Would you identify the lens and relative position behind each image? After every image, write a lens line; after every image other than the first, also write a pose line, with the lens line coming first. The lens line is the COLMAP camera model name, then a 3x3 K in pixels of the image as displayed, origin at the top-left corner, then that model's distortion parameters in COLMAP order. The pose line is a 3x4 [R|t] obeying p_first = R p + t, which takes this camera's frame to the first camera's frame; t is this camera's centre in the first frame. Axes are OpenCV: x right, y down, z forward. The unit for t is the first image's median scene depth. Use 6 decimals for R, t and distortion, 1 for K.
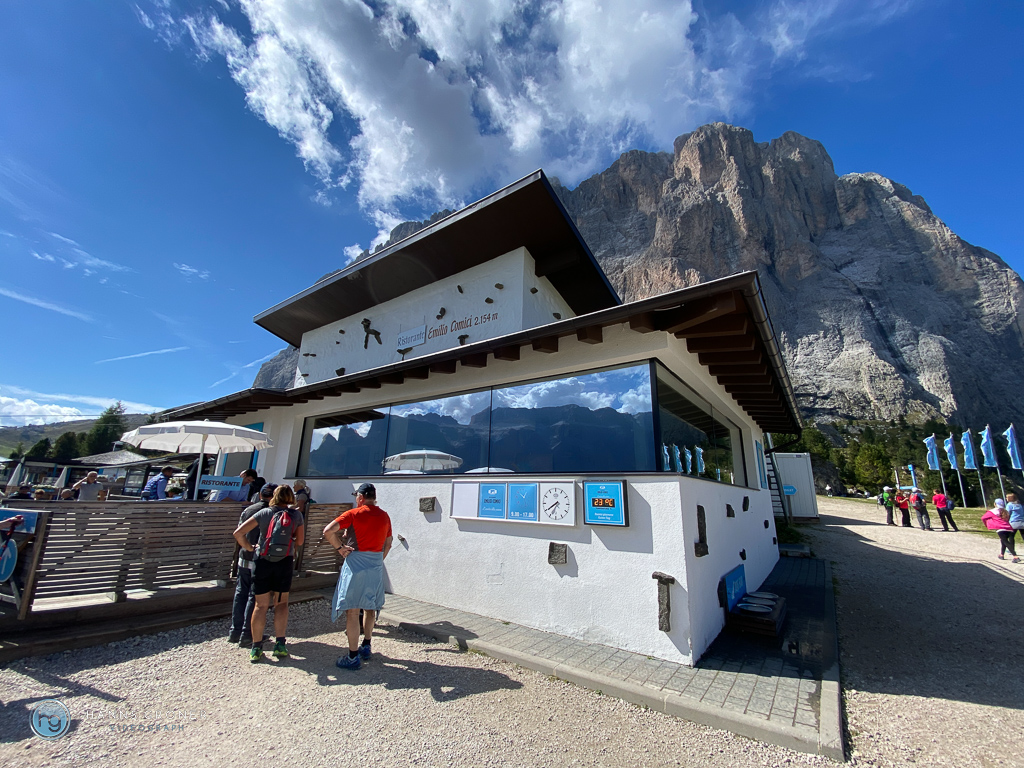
lens RADIAL K [[417.4, 0, 520.0], [0, 417.4, 389.1], [0, 0, 1]] dist [-0.007473, -0.002207]
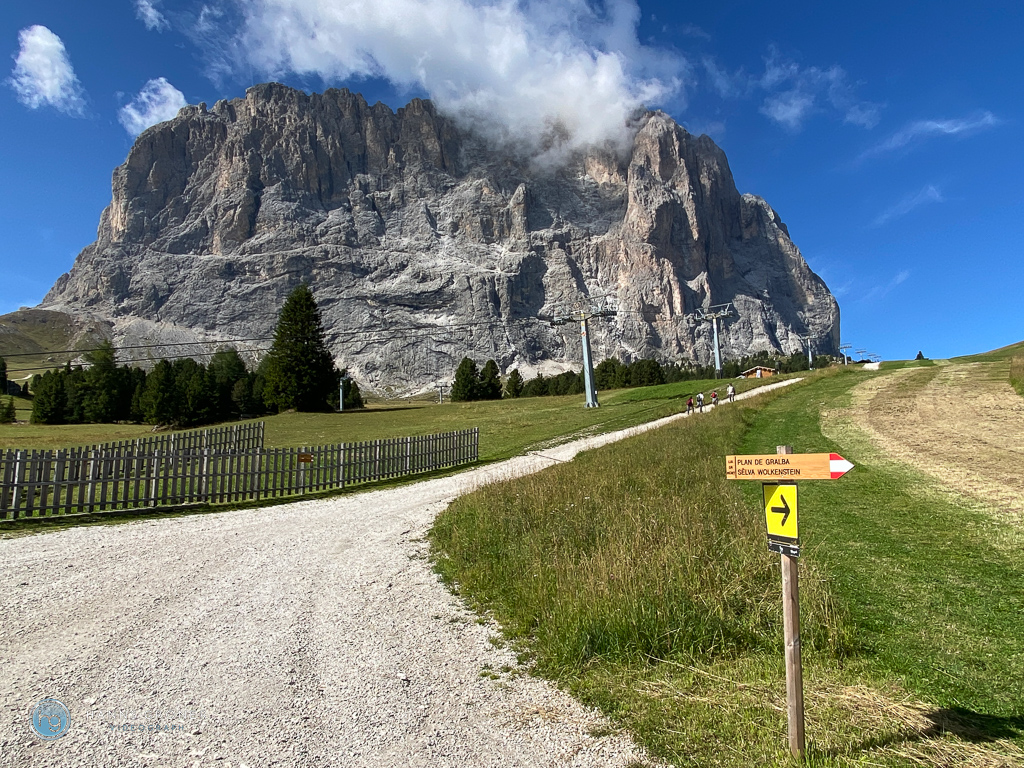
lens RADIAL K [[659.9, 0, 515.4], [0, 659.9, 389.6], [0, 0, 1]] dist [0.059664, -0.005852]
pose [[0.844473, 0.057425, 0.532511, -0.914924], [-0.102378, 0.993210, 0.055248, 0.032261], [-0.525723, -0.101173, 0.844618, -0.436062]]
